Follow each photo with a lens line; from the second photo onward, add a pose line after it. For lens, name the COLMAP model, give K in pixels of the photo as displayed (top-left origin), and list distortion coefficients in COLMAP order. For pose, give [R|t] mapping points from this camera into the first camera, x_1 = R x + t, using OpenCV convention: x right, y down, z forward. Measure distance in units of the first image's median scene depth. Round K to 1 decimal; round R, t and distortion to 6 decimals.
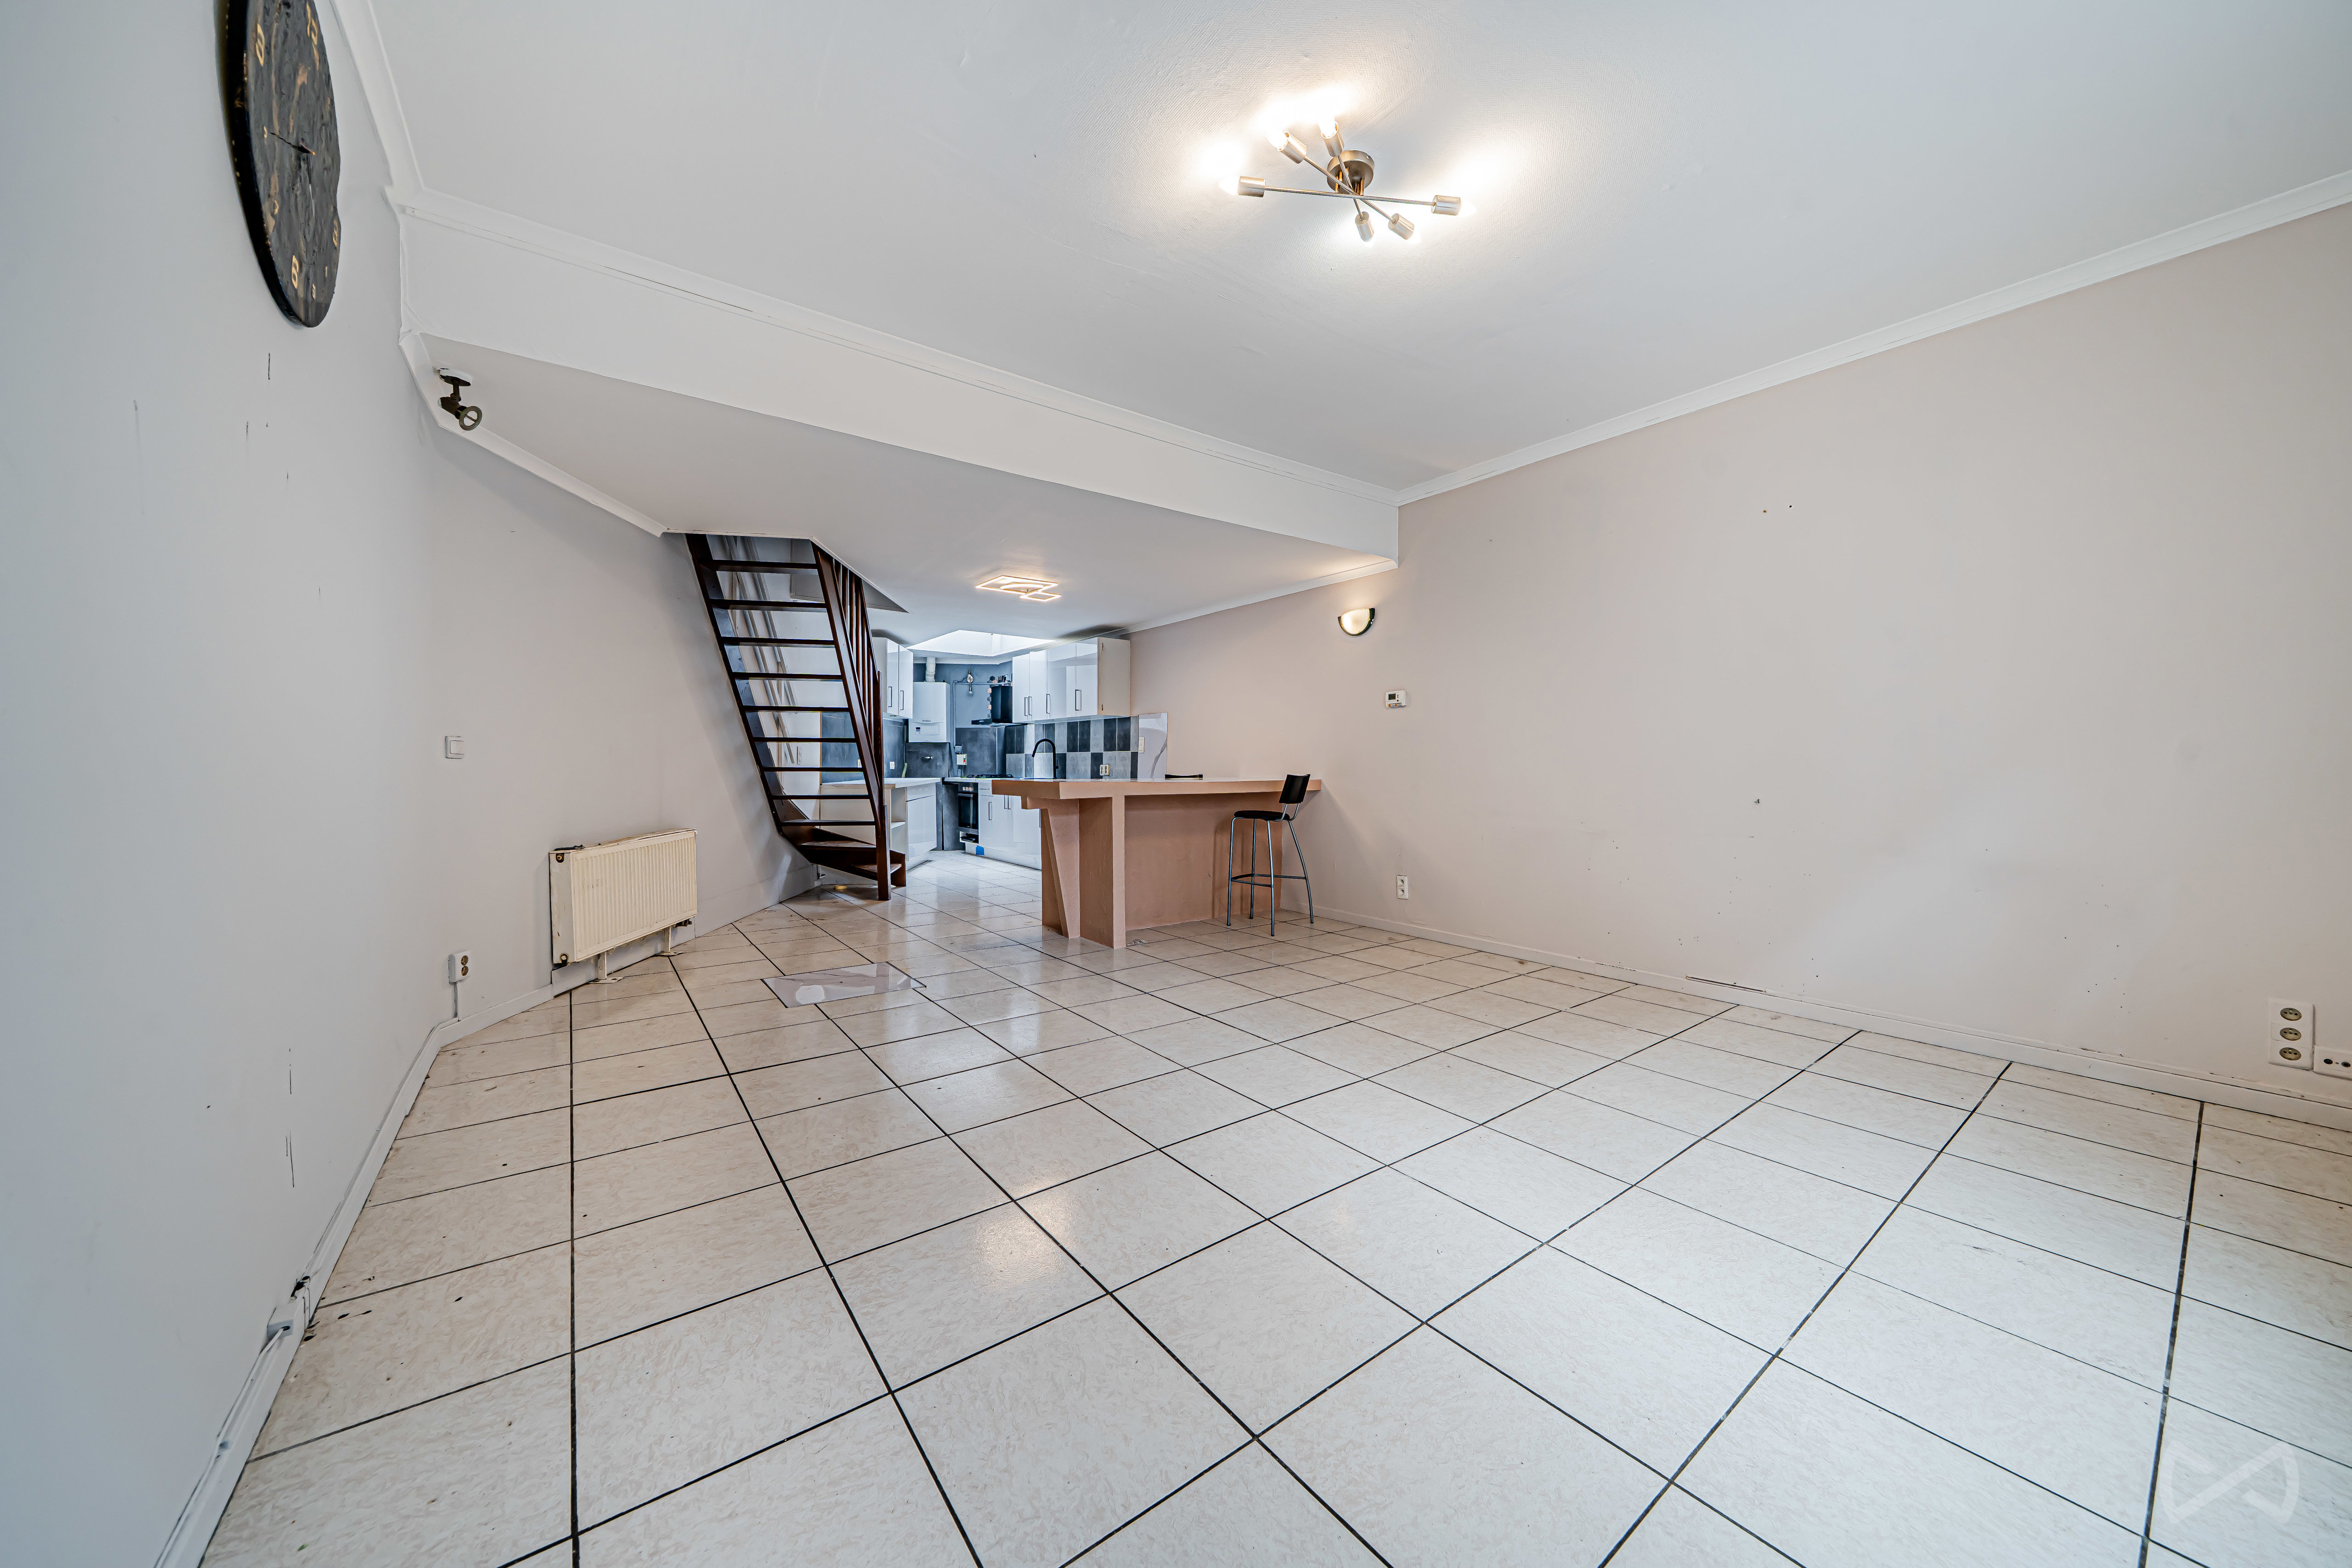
lens RADIAL K [[810.6, 0, 1174.2], [0, 810.6, 766.2], [0, 0, 1]] dist [-0.000233, -0.000002]
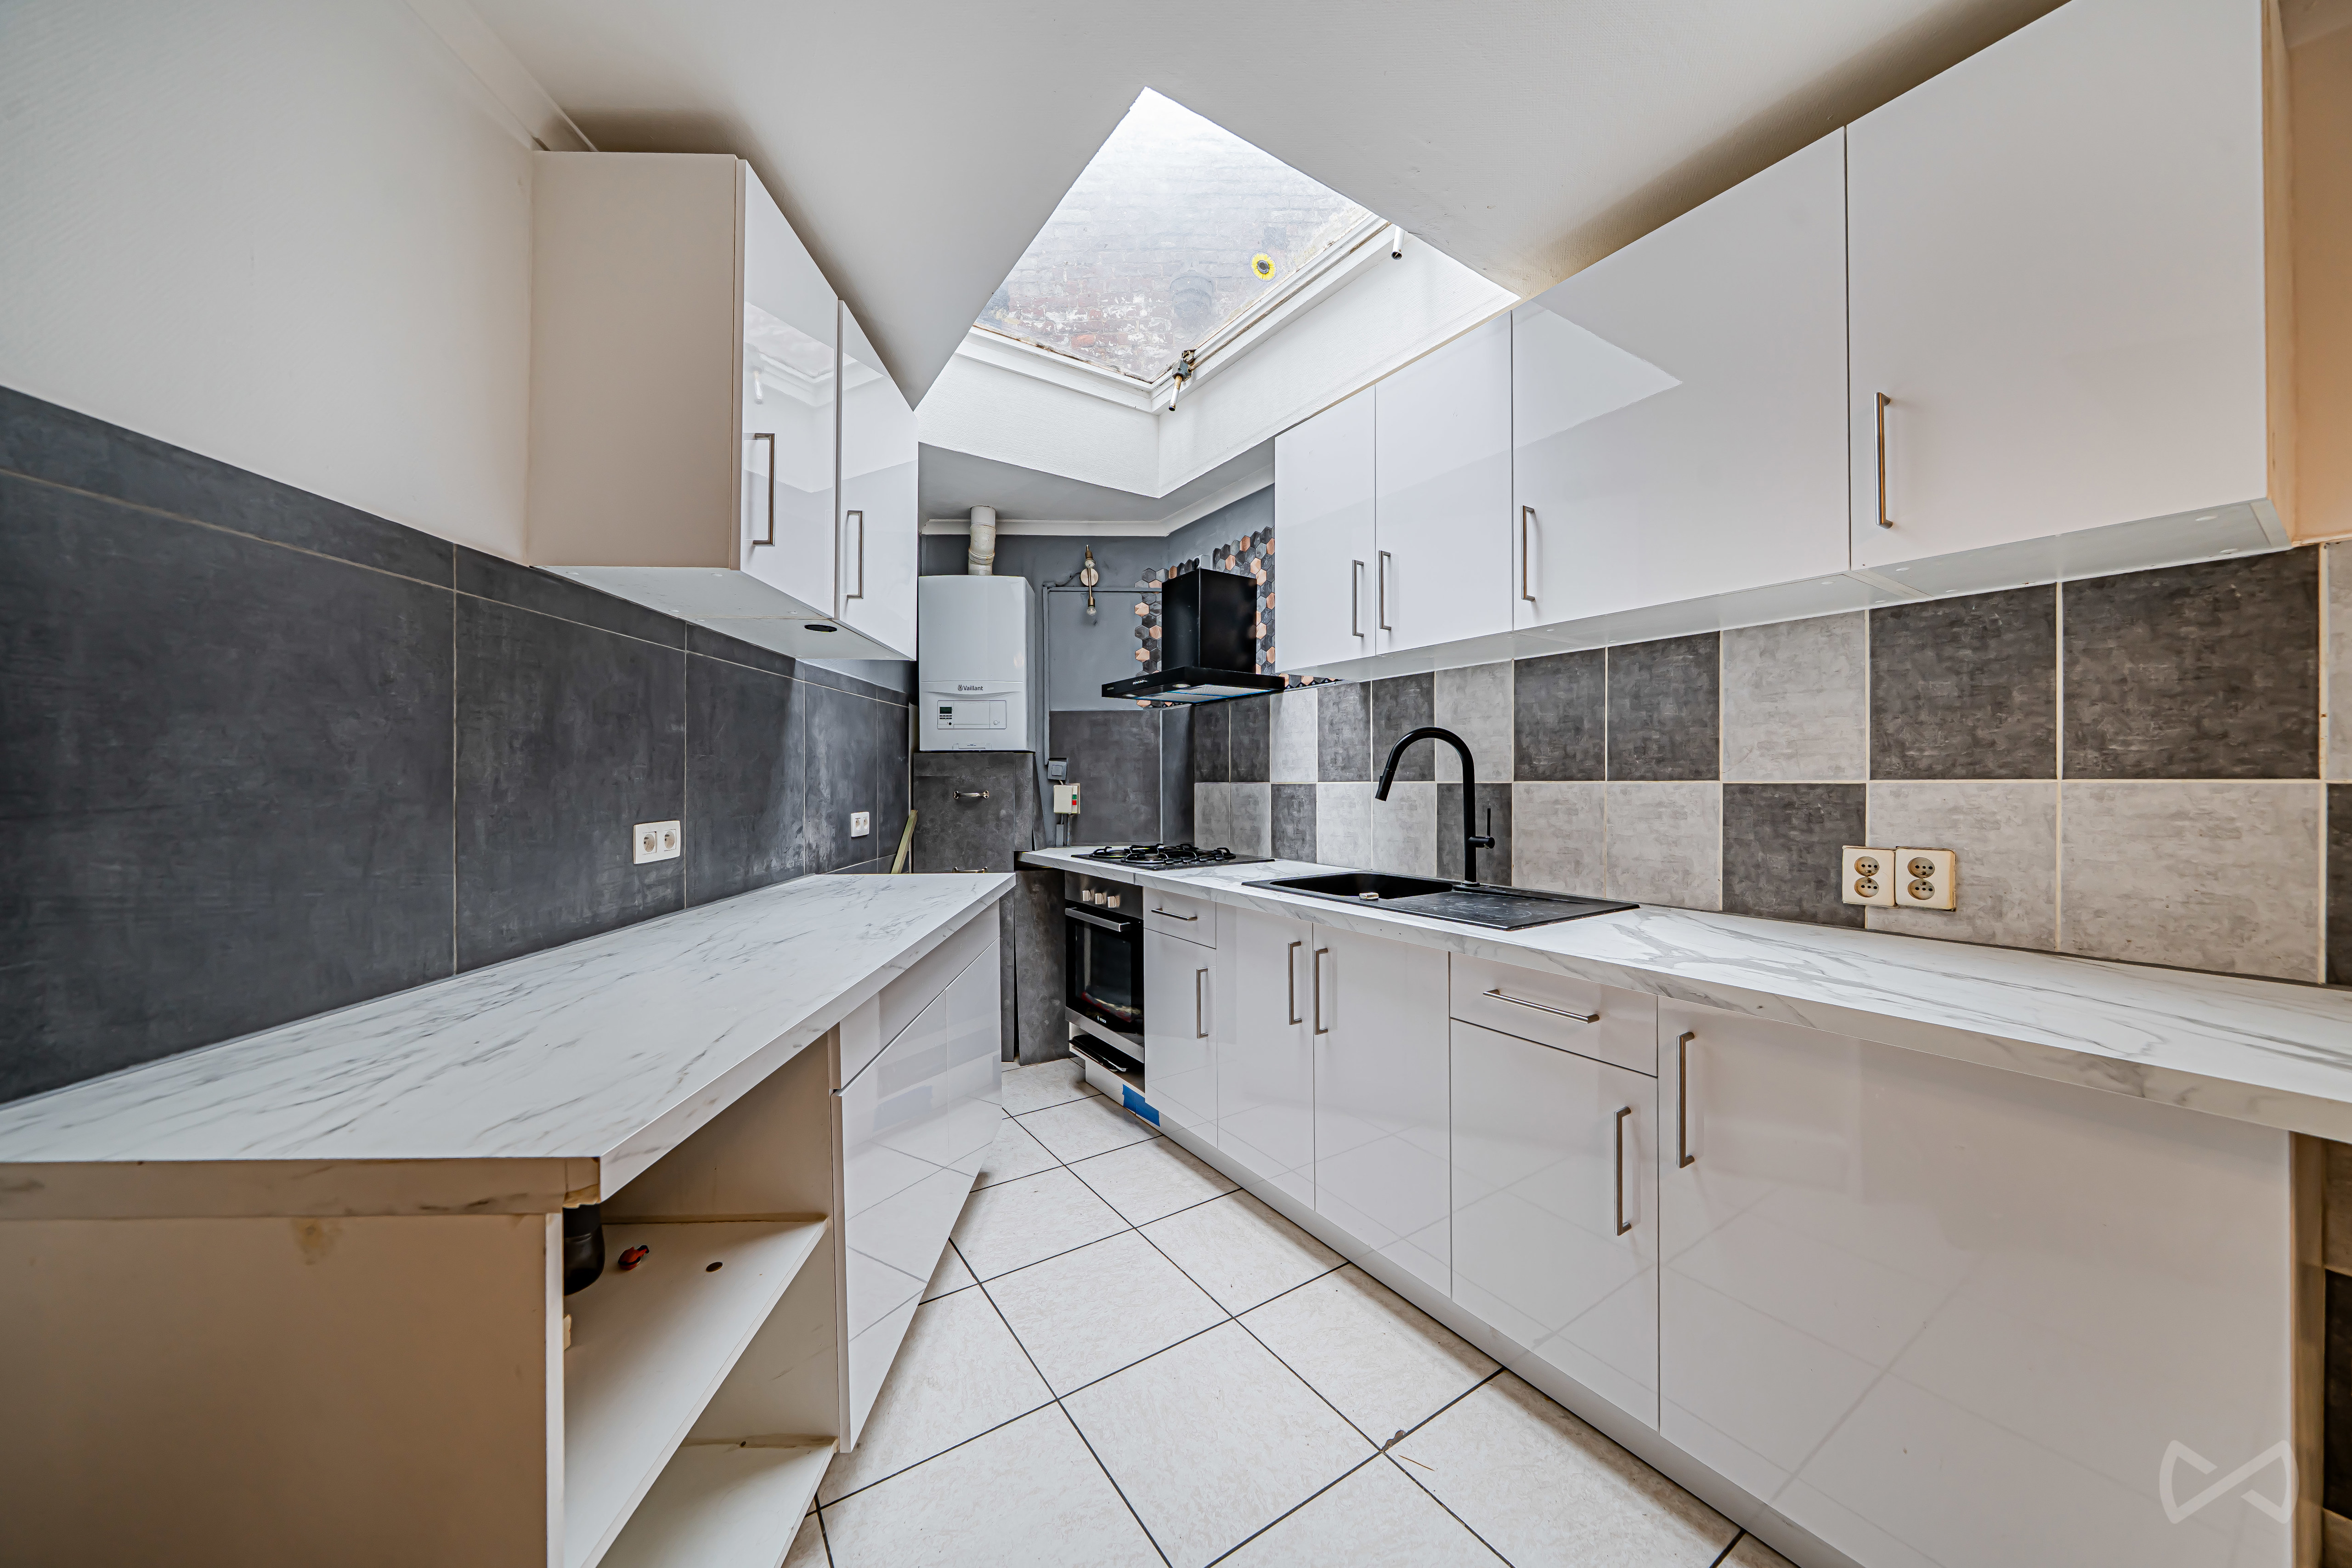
lens RADIAL K [[810.6, 0, 1181.3], [0, 810.6, 786.1], [0, 0, 1]] dist [-0.000233, -0.000002]
pose [[0.998315, -0.003974, -0.057885, -0.195708], [0.004146, 0.999987, 0.002849, -0.015166], [0.057873, -0.003084, 0.998319, 0.659896]]
